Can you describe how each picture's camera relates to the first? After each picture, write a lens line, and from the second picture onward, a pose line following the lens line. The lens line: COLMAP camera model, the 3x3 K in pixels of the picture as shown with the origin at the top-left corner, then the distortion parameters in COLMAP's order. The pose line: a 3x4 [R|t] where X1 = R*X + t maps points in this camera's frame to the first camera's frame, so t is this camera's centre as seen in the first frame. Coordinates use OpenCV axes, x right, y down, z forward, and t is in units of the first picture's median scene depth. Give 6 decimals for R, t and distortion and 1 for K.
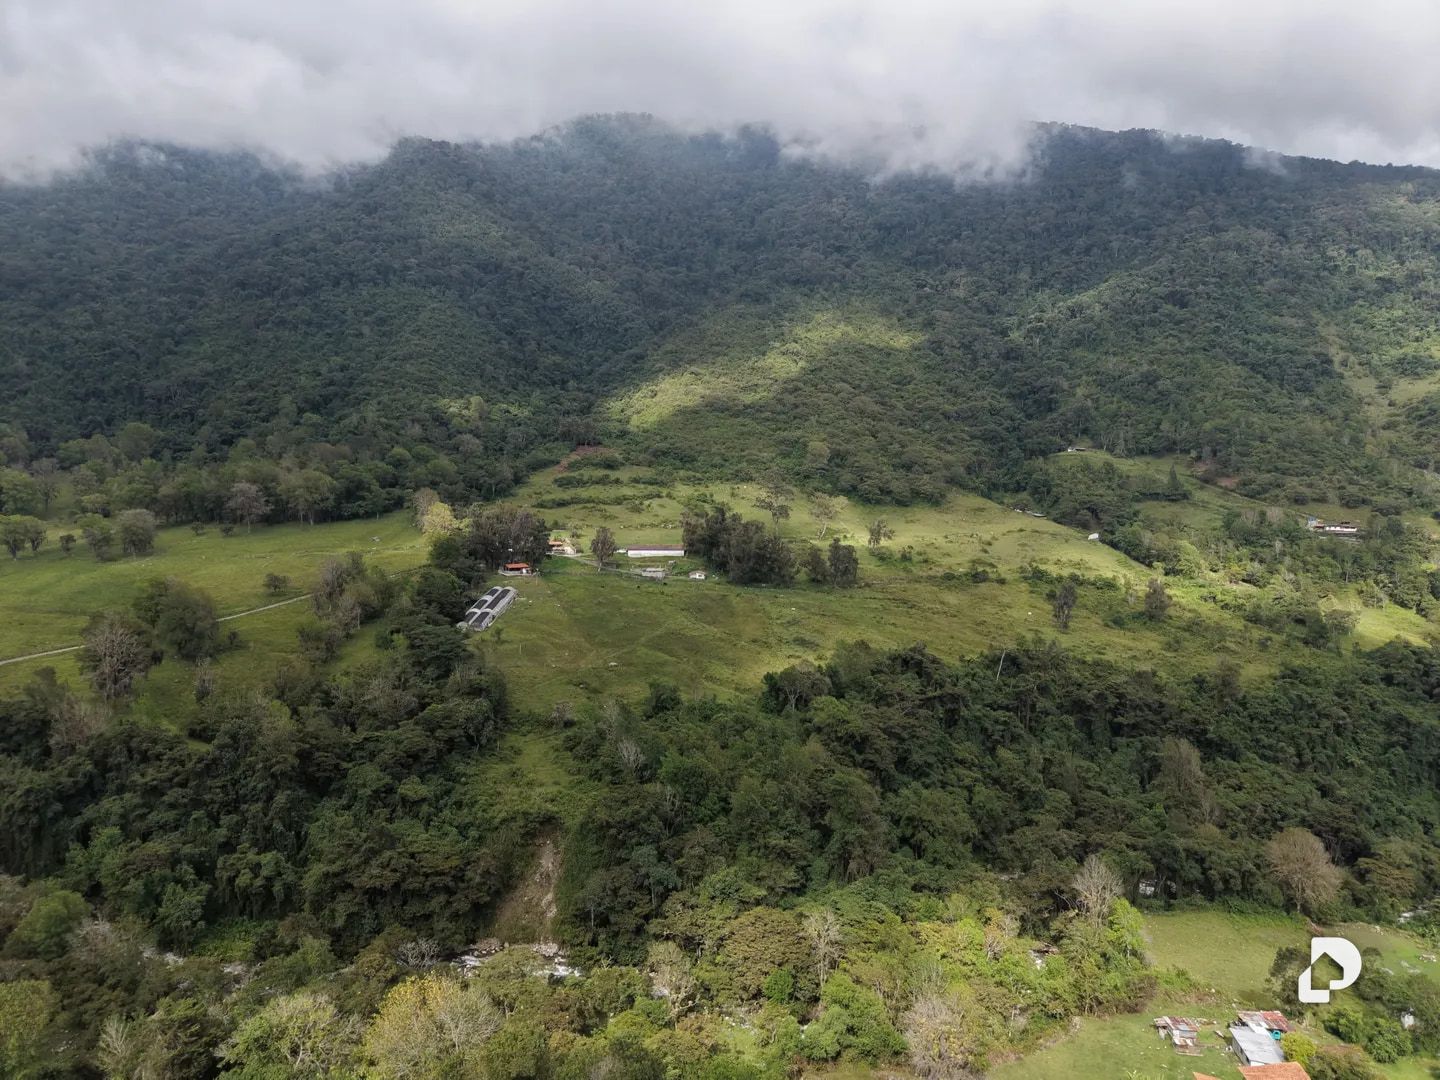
lens RADIAL K [[961.7, 0, 720.2], [0, 961.7, 541.1], [0, 0, 1]] dist [0.021205, -0.023908]
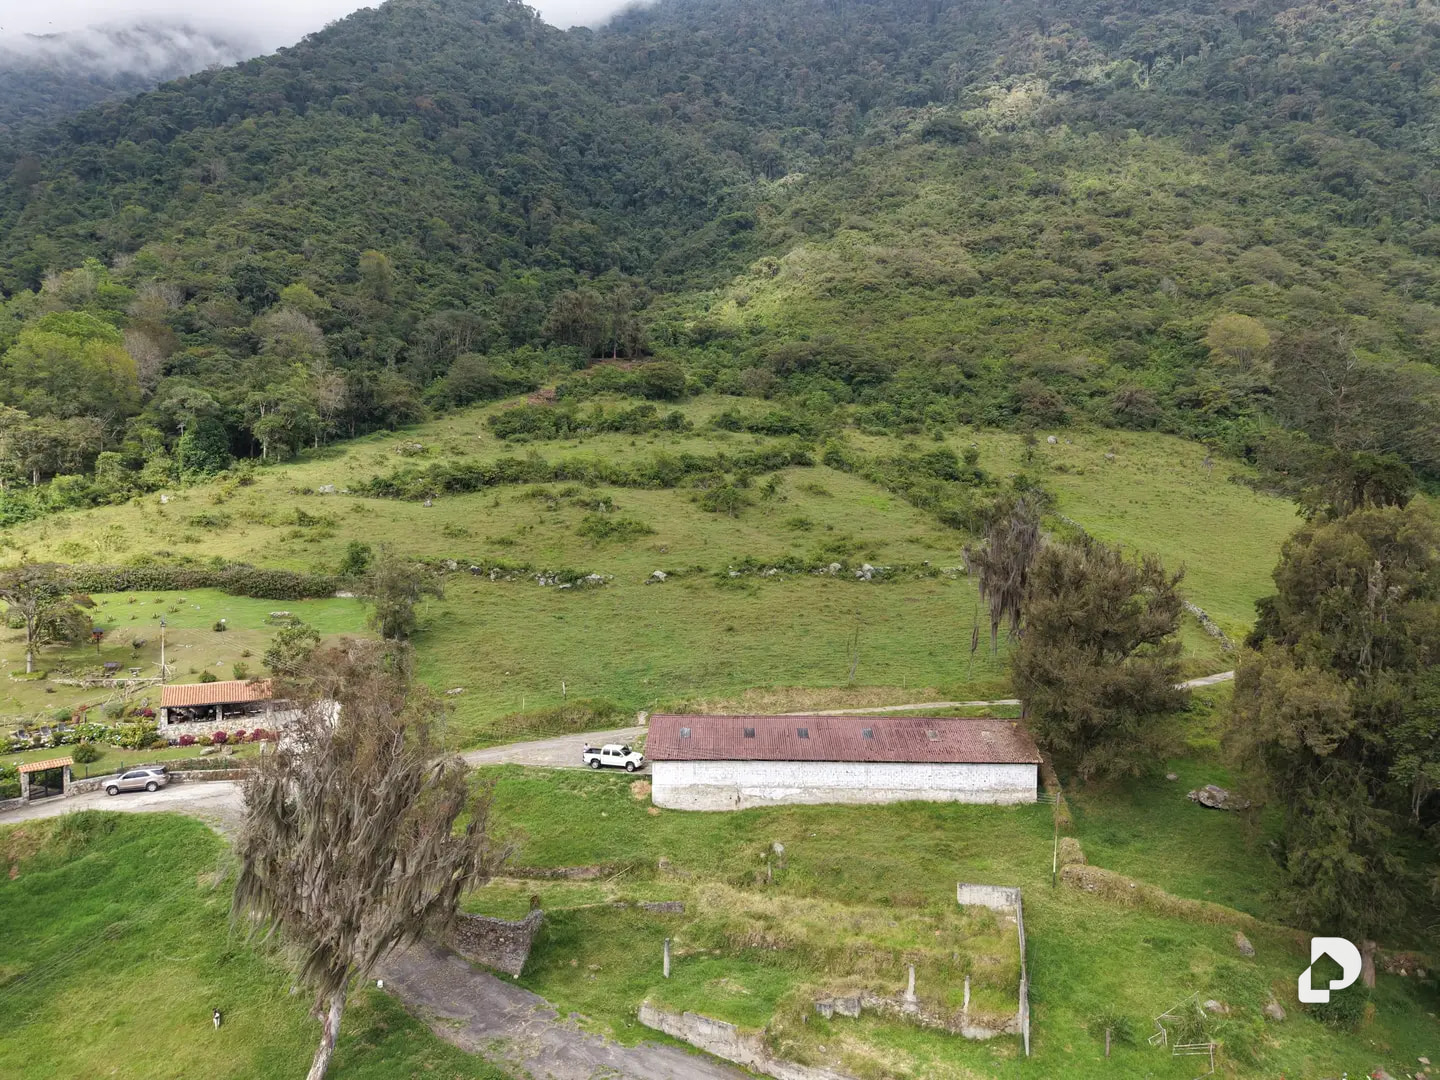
lens RADIAL K [[961.7, 0, 718.4], [0, 961.7, 541.2], [0, 0, 1]] dist [0.021205, -0.023908]
pose [[0.993730, 0.002168, -0.111786, -0.049926], [-0.003148, 0.999958, -0.008591, -0.016589], [0.111762, 0.008889, 0.993695, 0.619955]]
